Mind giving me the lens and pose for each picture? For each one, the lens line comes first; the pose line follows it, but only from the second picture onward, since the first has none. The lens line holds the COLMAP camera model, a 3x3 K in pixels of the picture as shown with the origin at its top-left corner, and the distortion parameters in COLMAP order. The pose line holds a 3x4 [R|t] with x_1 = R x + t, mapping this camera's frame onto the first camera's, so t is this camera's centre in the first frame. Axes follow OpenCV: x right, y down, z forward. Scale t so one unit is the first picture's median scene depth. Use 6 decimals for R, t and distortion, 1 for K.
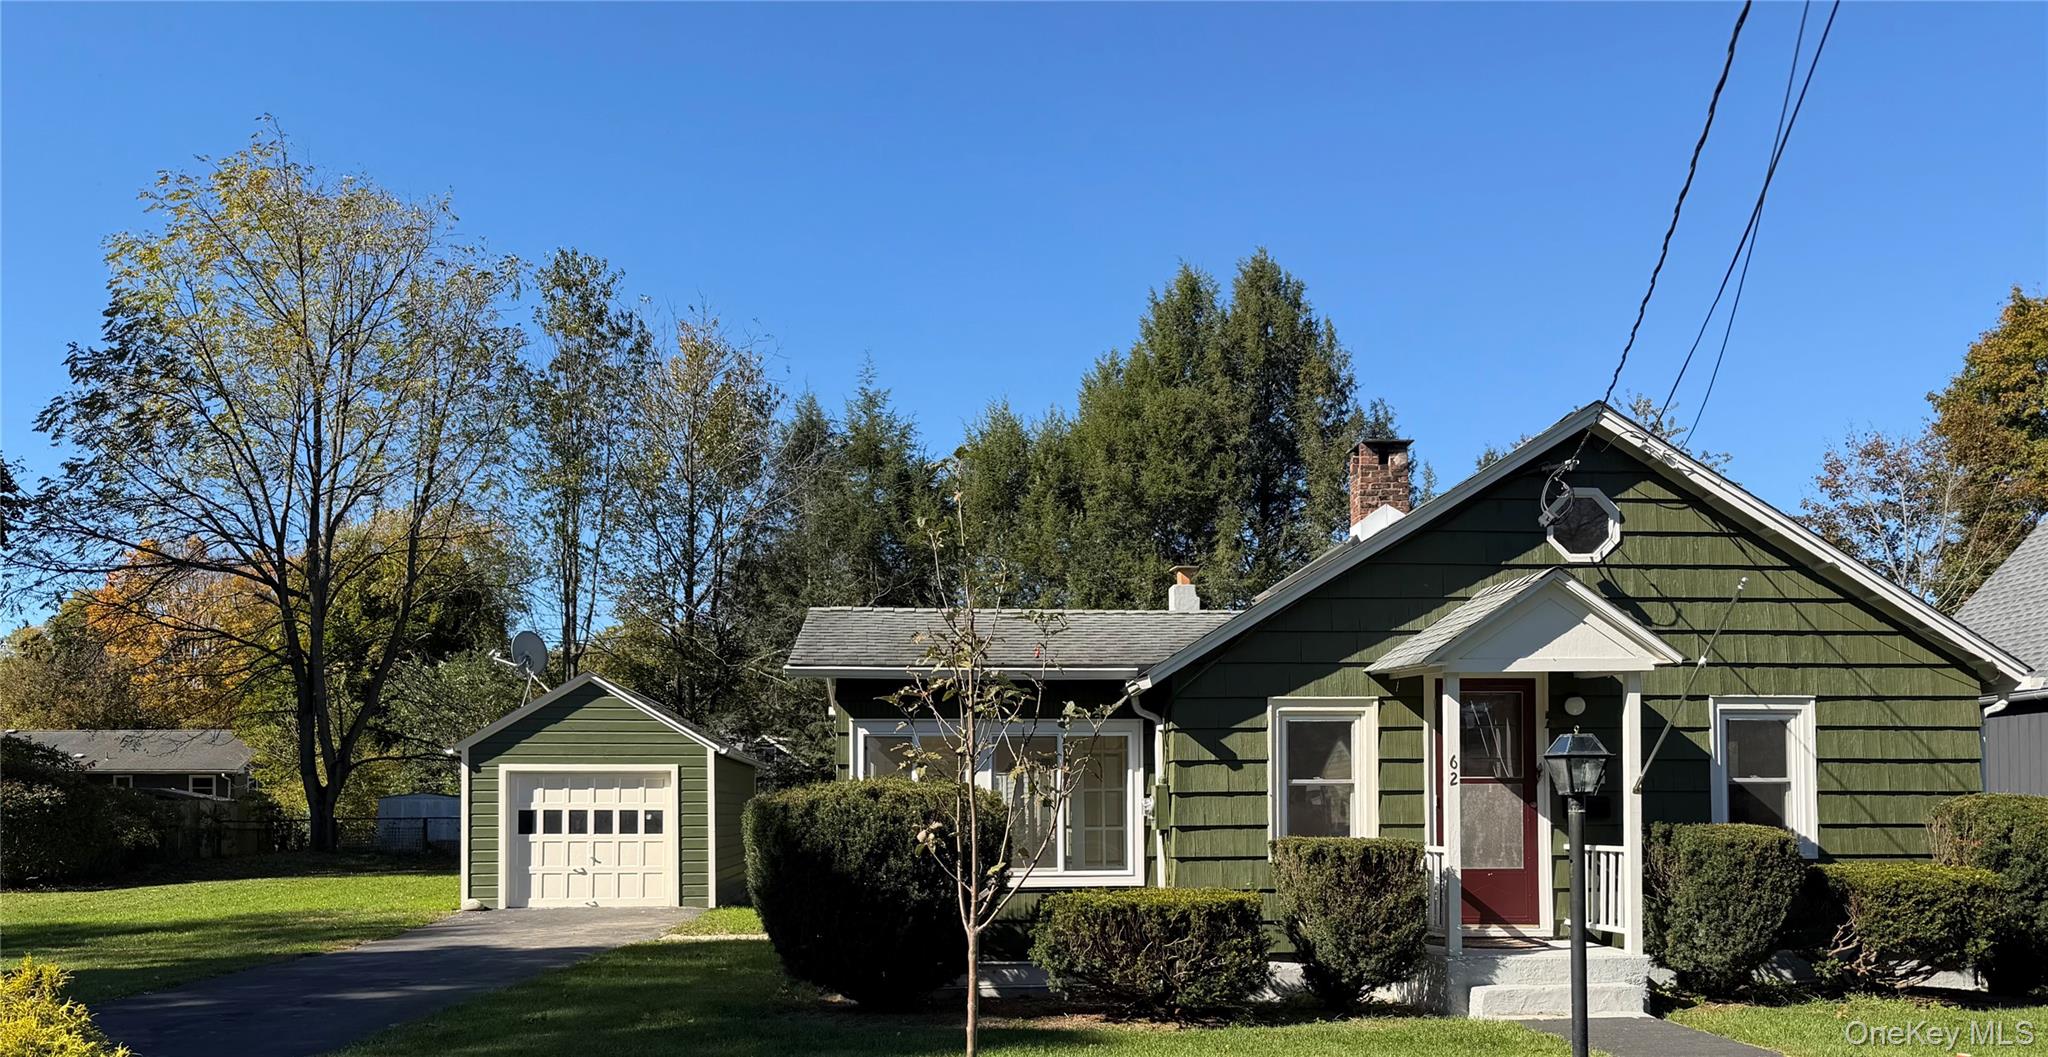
lens RADIAL K [[1491.5, 0, 1045.0], [0, 1491.5, 781.7], [0, 0, 1]] dist [0.083697, -0.102987]
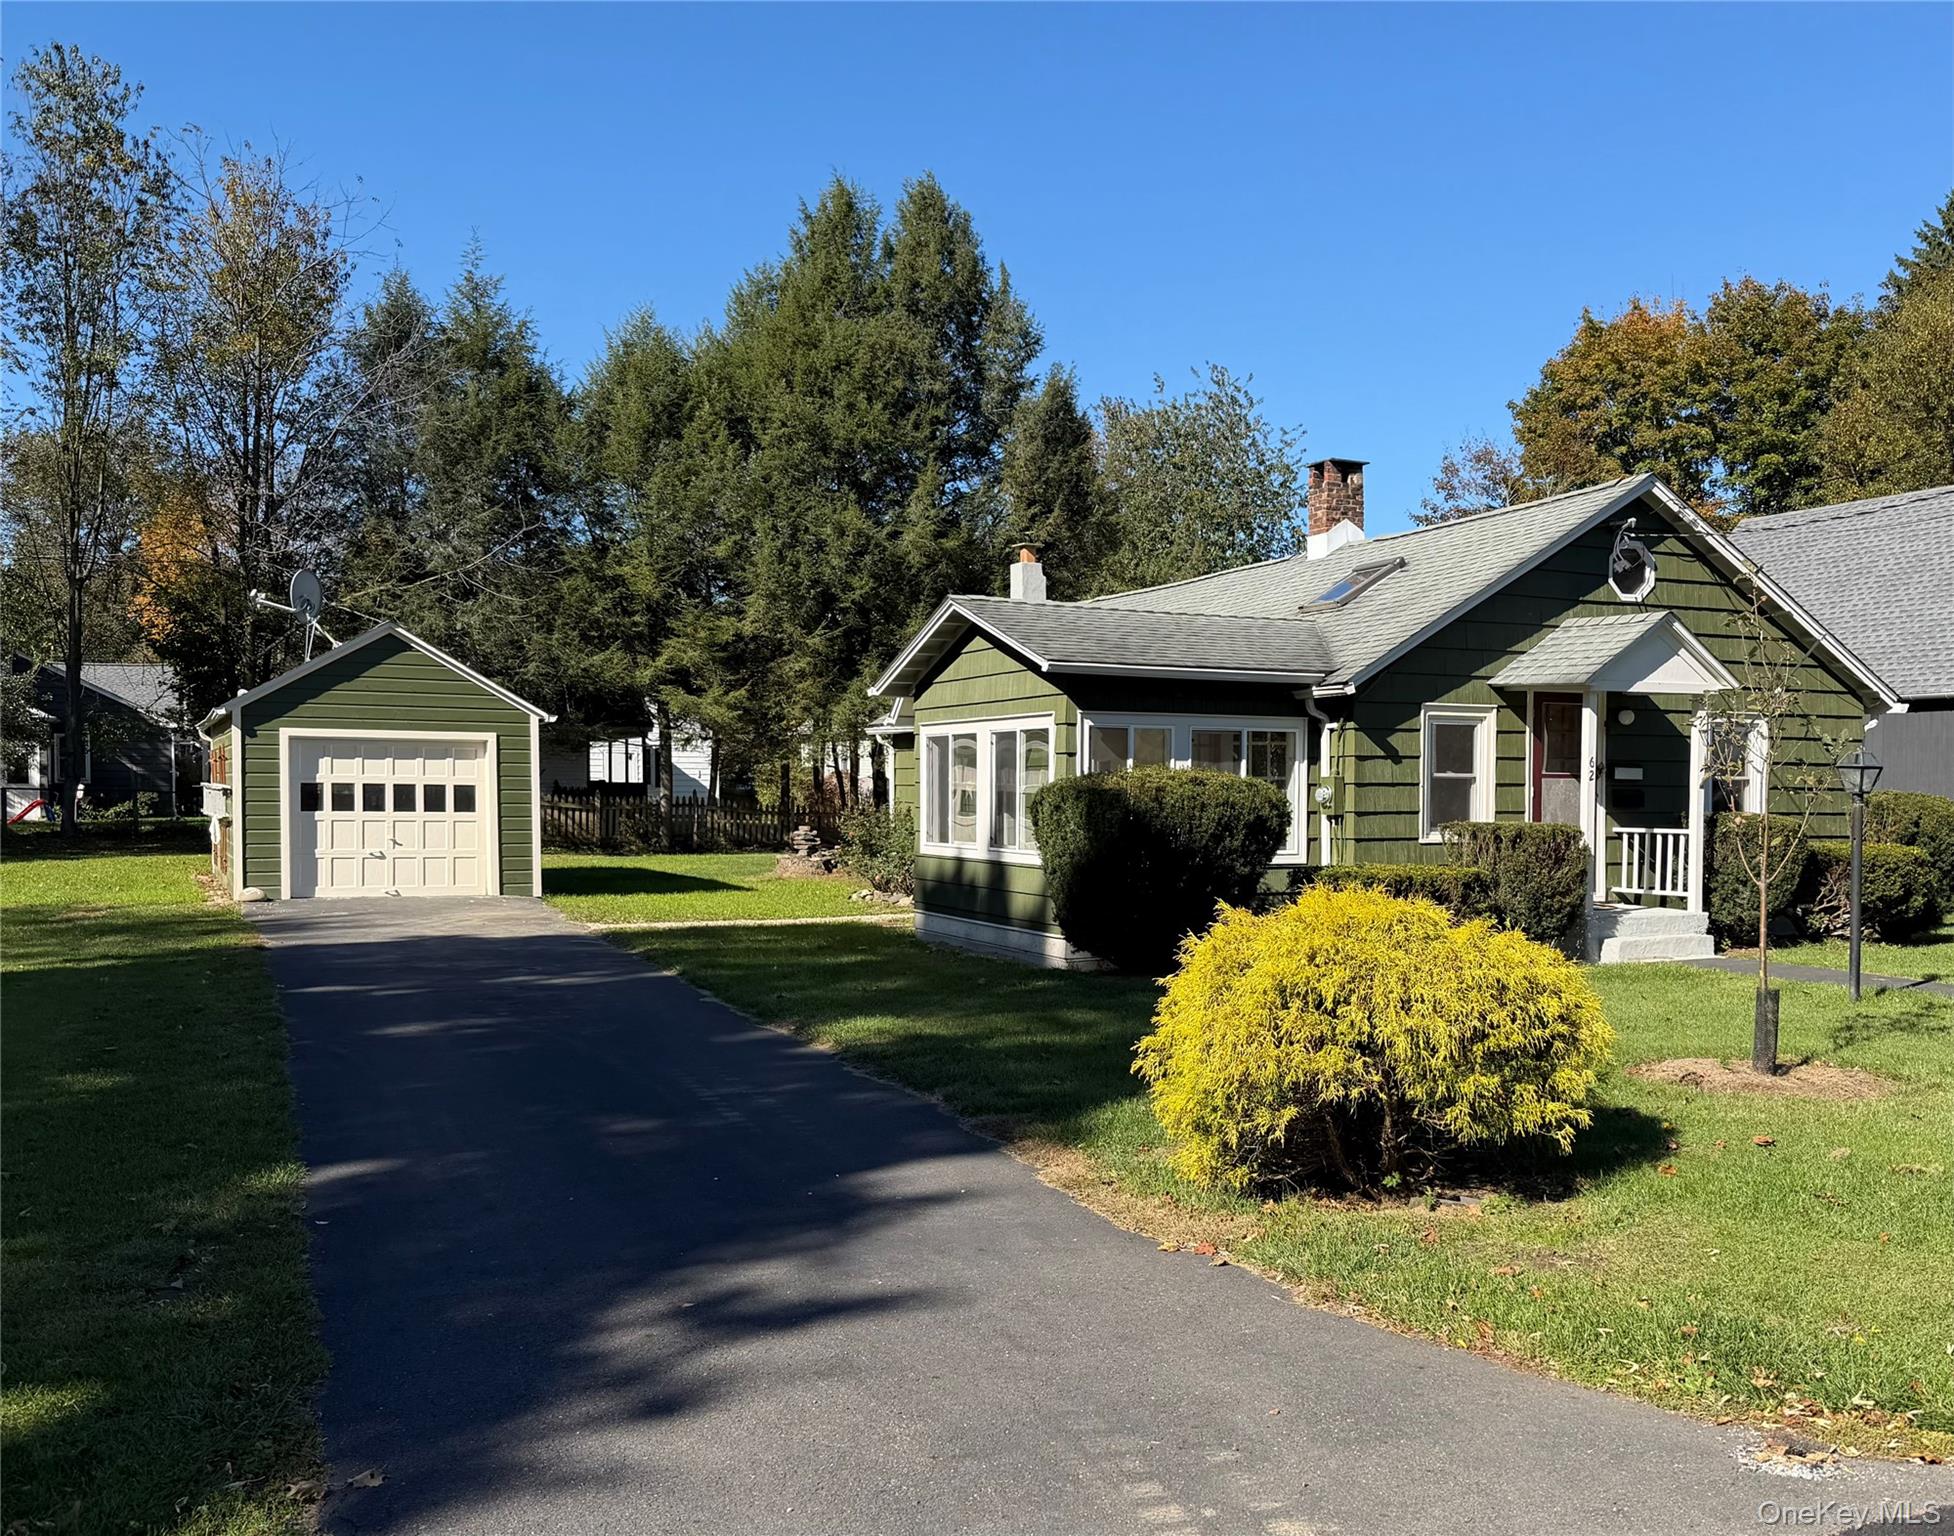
lens RADIAL K [[1727.8, 0, 1137.4], [0, 1727.8, 820.3], [0, 0, 1]] dist [0.175934, -0.313029]
pose [[0.922237, 0.004186, 0.386603, -0.567990], [-0.019274, 0.999196, 0.035159, -0.007496], [-0.386145, -0.039876, 0.921576, -0.180462]]
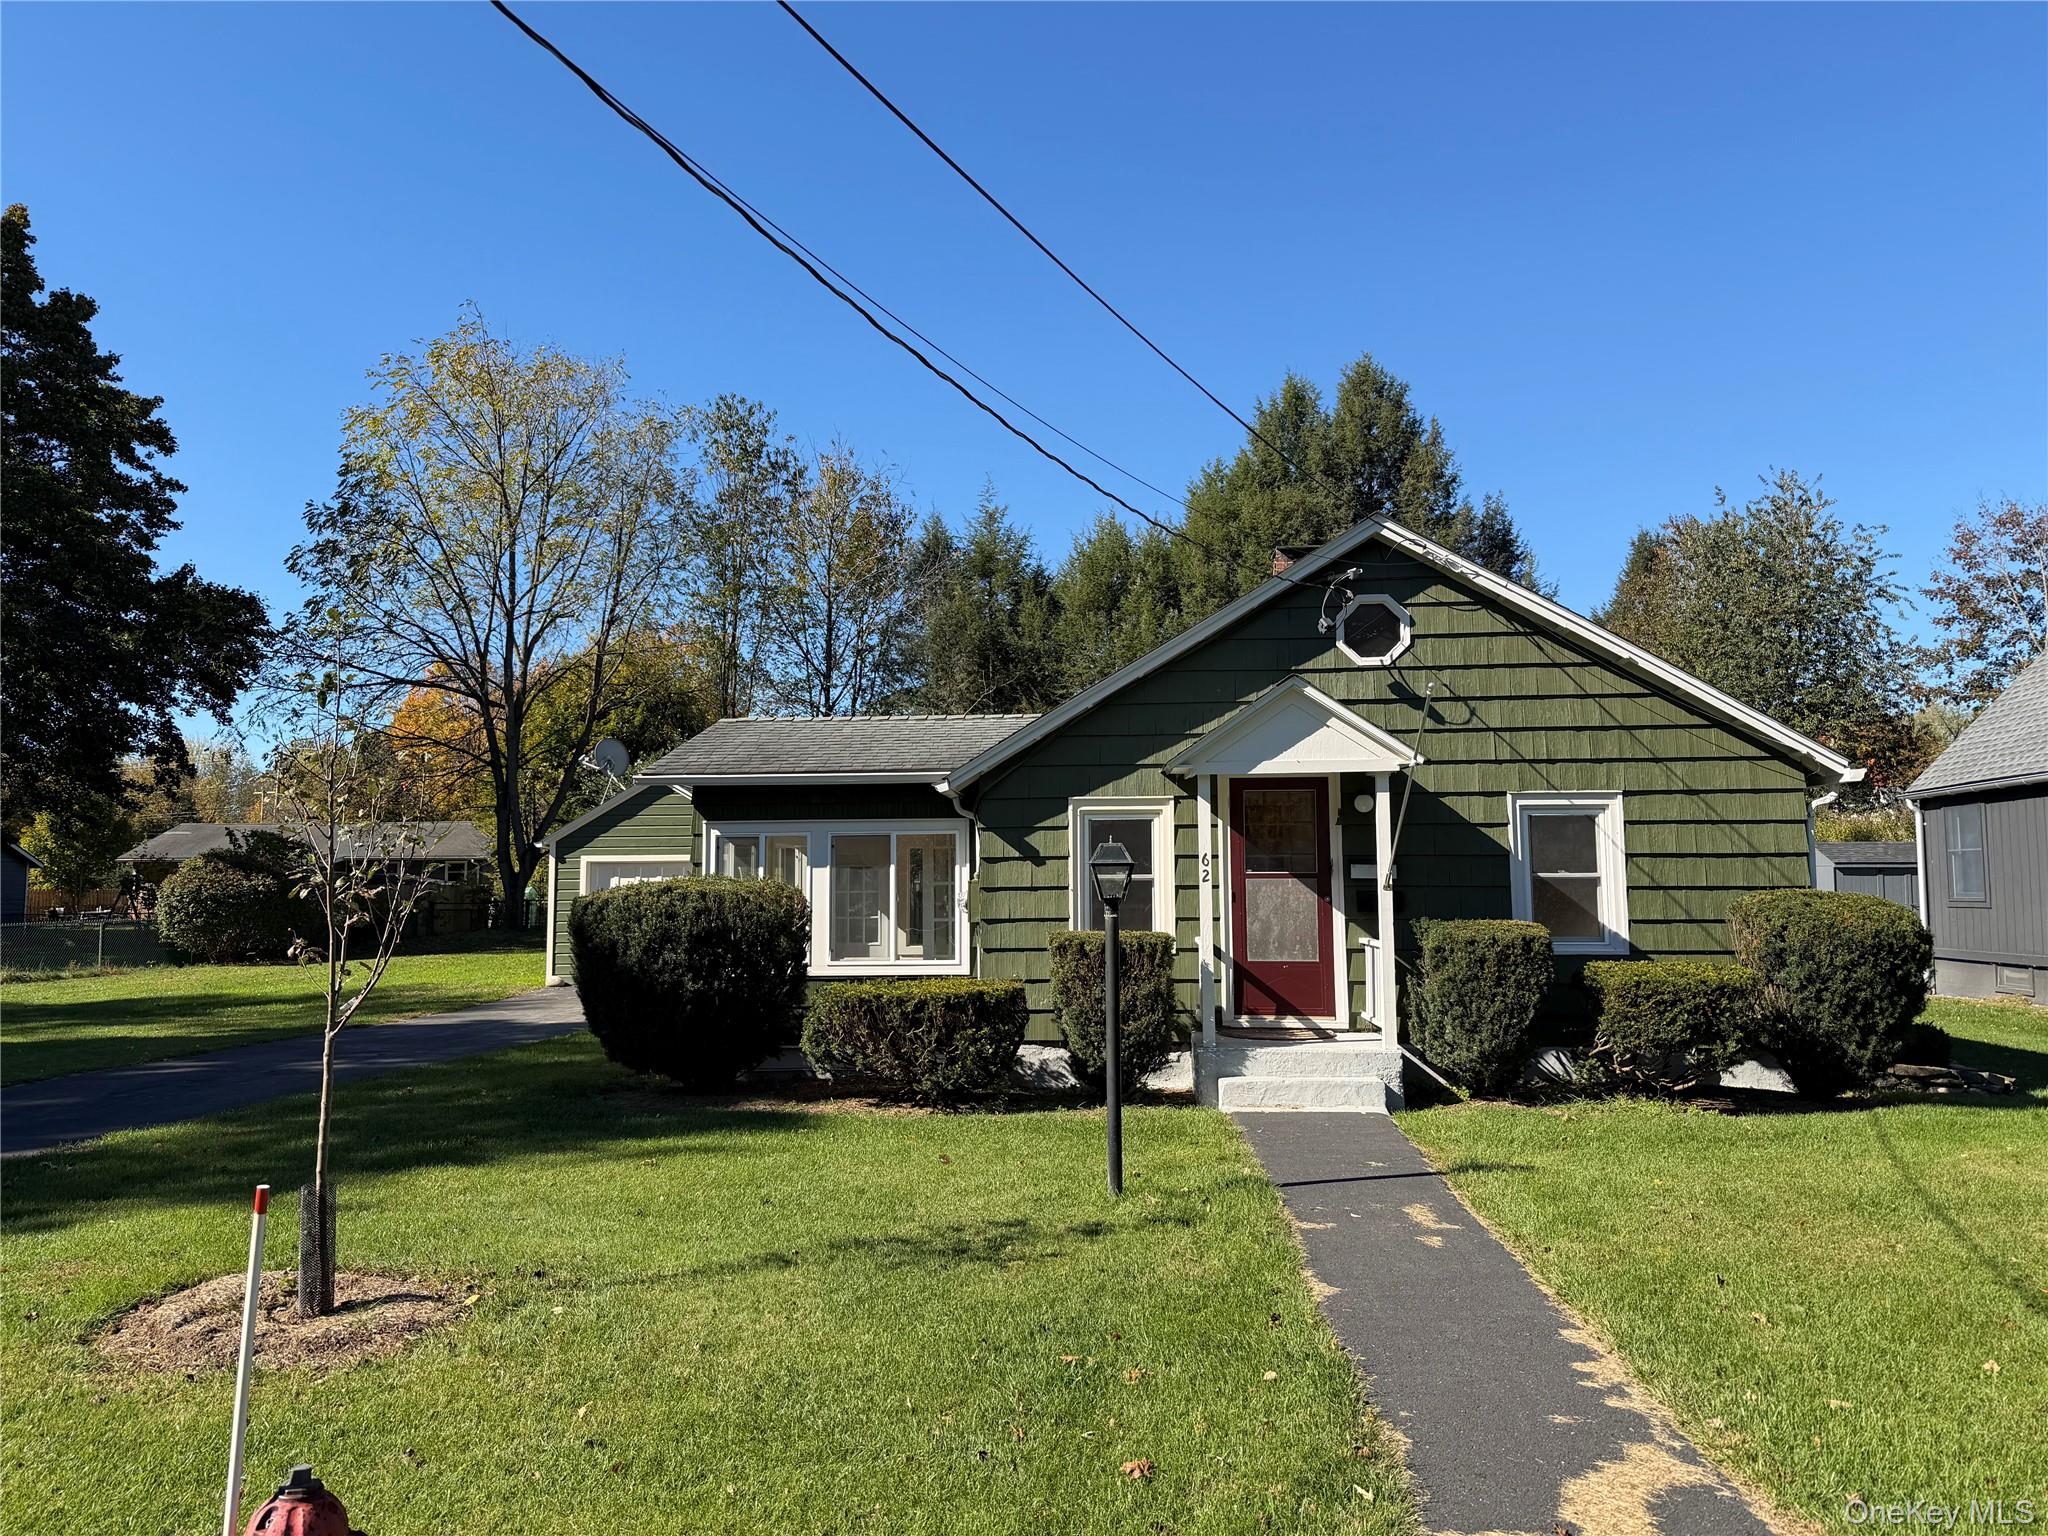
lens RADIAL K [[1403.2, 0, 1024.0], [0, 1403.2, 768.0], [0, 0, 1]] dist [0.135353, -0.199743]
pose [[0.985946, -0.015917, -0.166304, 0.275874], [0.005215, 0.997898, -0.064594, -0.012682], [0.166983, 0.062819, 0.983957, 0.003499]]
